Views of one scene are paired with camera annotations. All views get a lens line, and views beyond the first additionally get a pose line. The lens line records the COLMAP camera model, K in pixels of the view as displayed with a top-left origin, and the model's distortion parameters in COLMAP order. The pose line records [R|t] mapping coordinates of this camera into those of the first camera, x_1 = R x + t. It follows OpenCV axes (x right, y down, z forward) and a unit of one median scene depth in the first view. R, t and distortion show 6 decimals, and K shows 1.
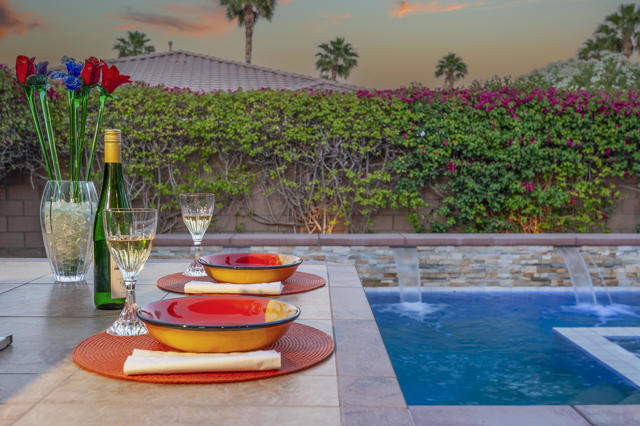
lens RADIAL K [[702.2, 0, 339.2], [0, 702.2, 227.2], [0, 0, 1]] dist [0.018870, 0.000000]
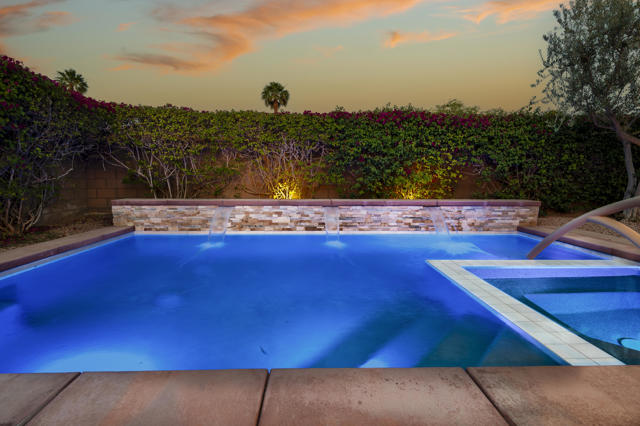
lens RADIAL K [[313.8, 0, 318.9], [0, 313.8, 215.2], [0, 0, 1]] dist [0.025712, -0.007203]
pose [[0.999990, 0.002910, -0.003328, 0.062714], [-0.002787, 0.999337, 0.036312, 0.020493], [0.003432, -0.036302, 0.999335, 0.256309]]
